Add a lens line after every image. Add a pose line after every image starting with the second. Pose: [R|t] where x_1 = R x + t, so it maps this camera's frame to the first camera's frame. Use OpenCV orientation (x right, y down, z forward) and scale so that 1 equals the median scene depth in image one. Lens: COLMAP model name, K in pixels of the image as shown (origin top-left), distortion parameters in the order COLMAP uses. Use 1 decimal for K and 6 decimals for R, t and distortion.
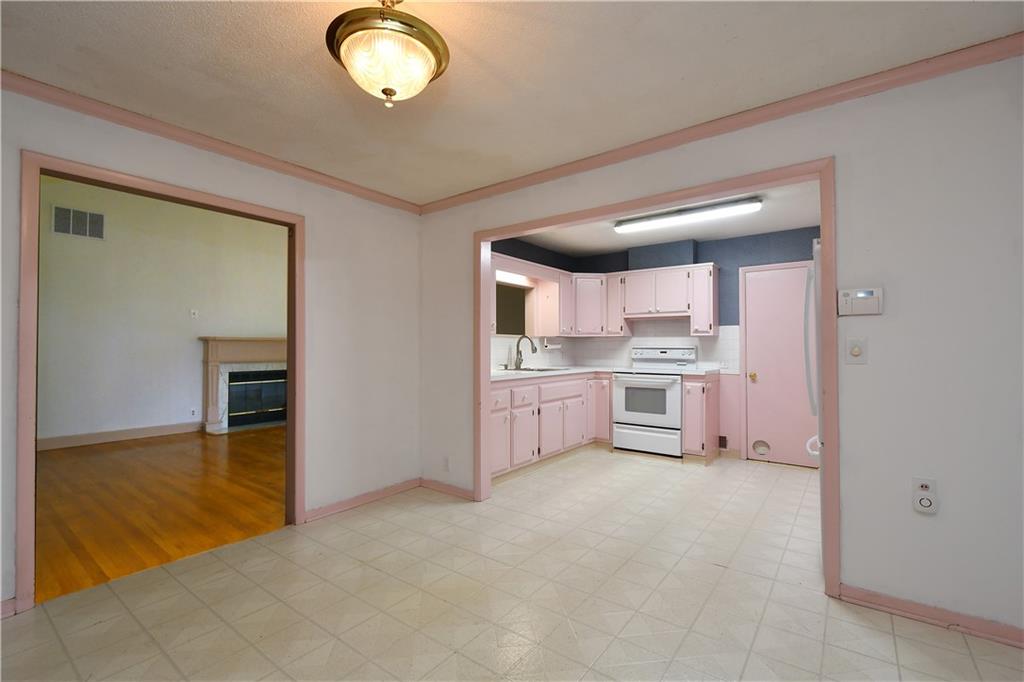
lens RADIAL K [[449.4, 0, 514.1], [0, 449.4, 342.5], [0, 0, 1]] dist [0.001449, -0.005092]
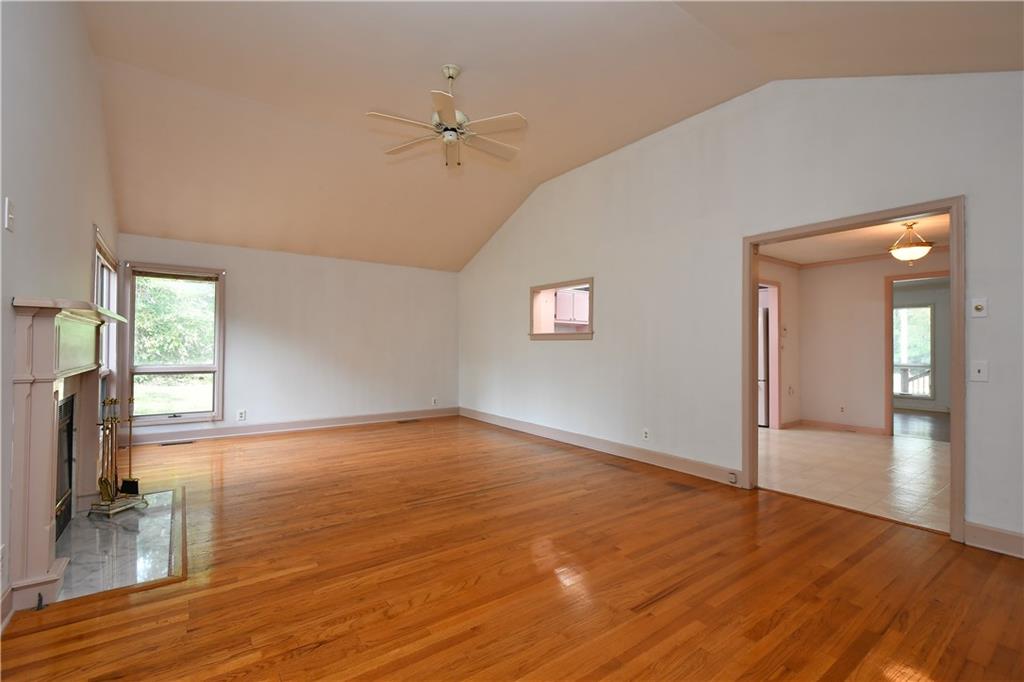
lens RADIAL K [[449.4, 0, 514.1], [0, 449.4, 342.5], [0, 0, 1]] dist [0.001449, -0.005092]
pose [[0.288578, 0.009587, 0.957409, -1.130928], [-0.021663, 0.999759, -0.003482, 0.013732], [-0.957211, -0.019736, 0.288716, 0.772821]]
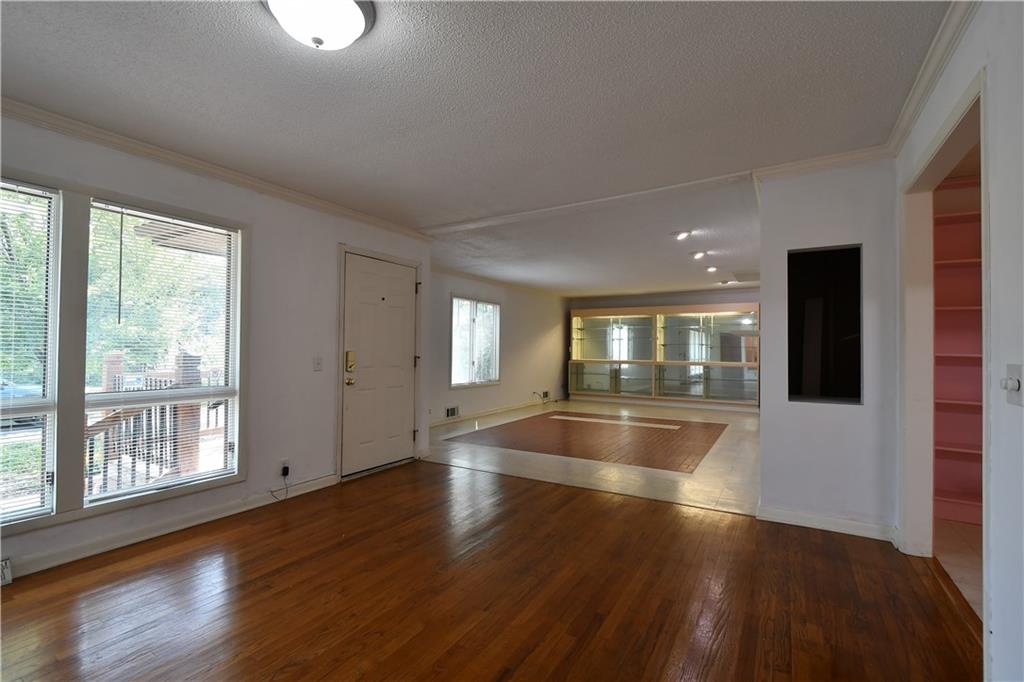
lens RADIAL K [[449.4, 0, 514.1], [0, 449.4, 342.5], [0, 0, 1]] dist [0.001449, -0.005092]
pose [[-0.994206, -0.009356, -0.107080, 0.607611], [-0.005522, 0.999335, -0.036045, 0.013194], [0.107346, -0.035244, -0.993597, 0.421813]]
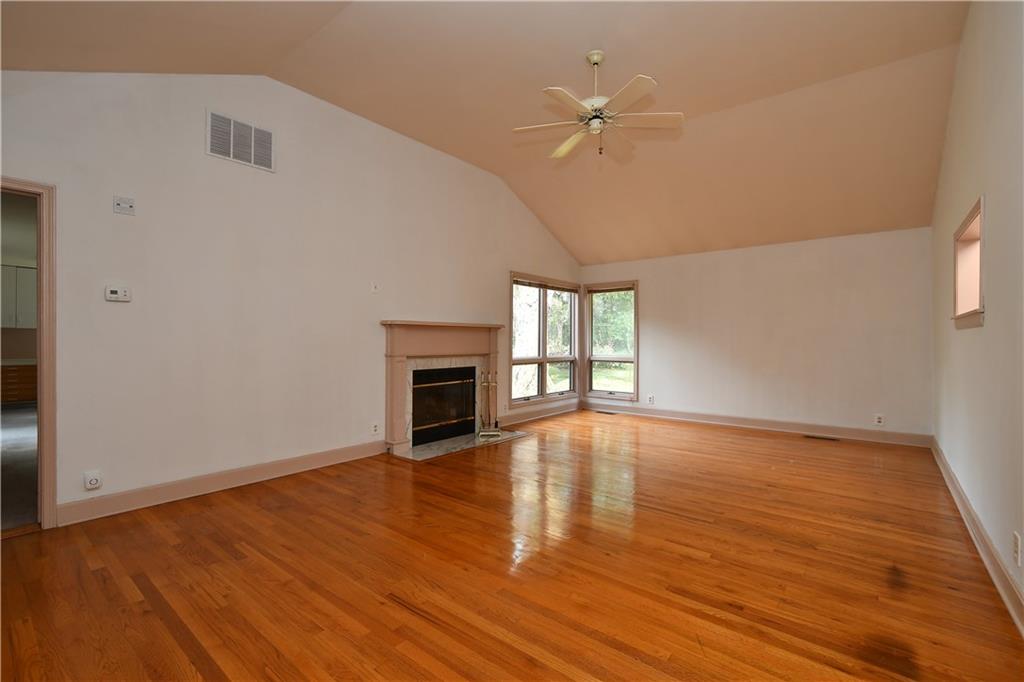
lens RADIAL K [[449.4, 0, 514.1], [0, 449.4, 342.5], [0, 0, 1]] dist [0.001449, -0.005092]
pose [[0.999401, 0.001746, -0.034574, -0.601669], [-0.001040, 0.999790, 0.020450, 0.009070], [0.034602, -0.020402, 0.999193, 0.389649]]
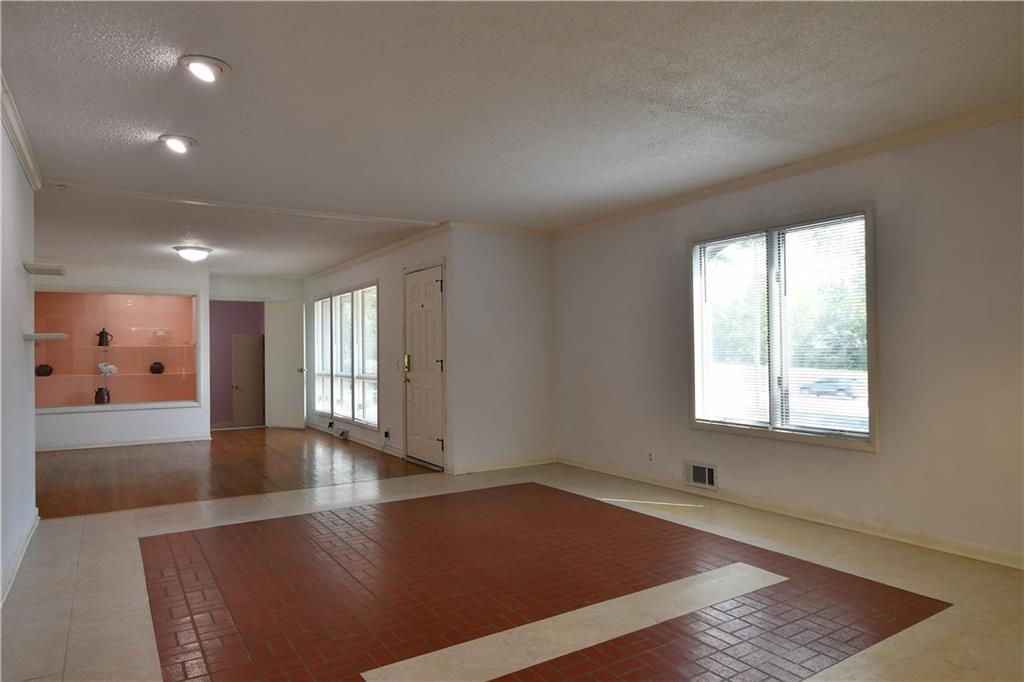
lens RADIAL K [[613.4, 0, 512.0], [0, 613.4, 341.0], [0, 0, 1]] dist [0.001355, 0.000323]
pose [[0.336784, 0.021258, 0.941342, -0.363387], [-0.010099, 0.999769, -0.018965, -0.007242], [-0.941528, -0.003120, 0.336921, -1.051165]]
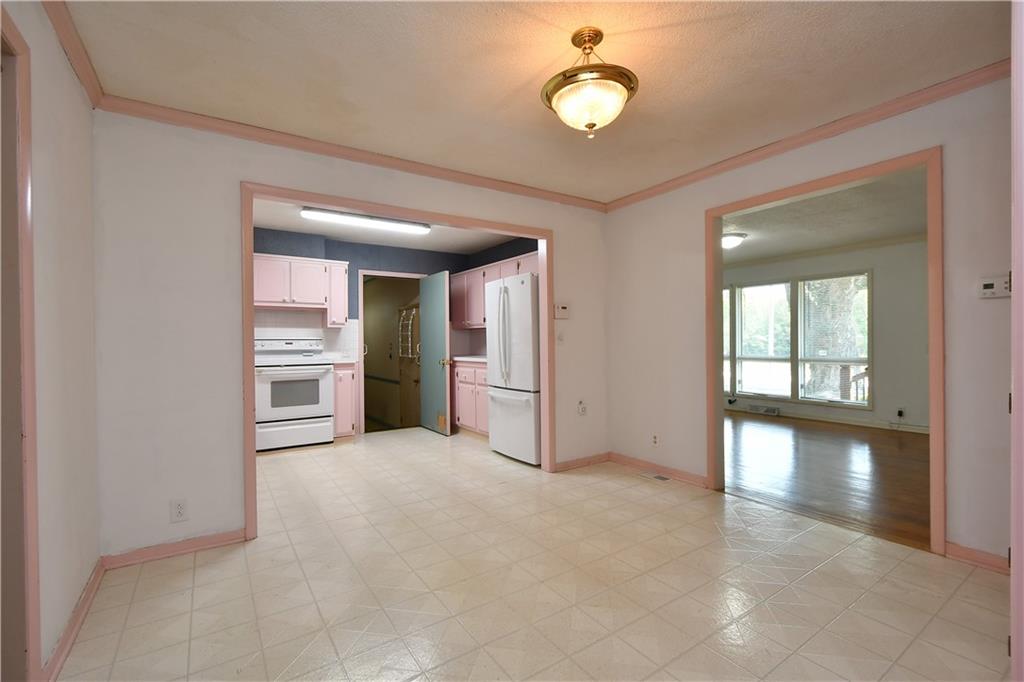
lens RADIAL K [[449.4, 0, 514.1], [0, 449.4, 342.5], [0, 0, 1]] dist [0.001449, -0.005092]
pose [[0.327096, -0.006653, 0.944968, -0.447263], [-0.004814, 0.999951, 0.008706, 0.009159], [-0.944979, -0.007396, 0.327048, 0.231069]]
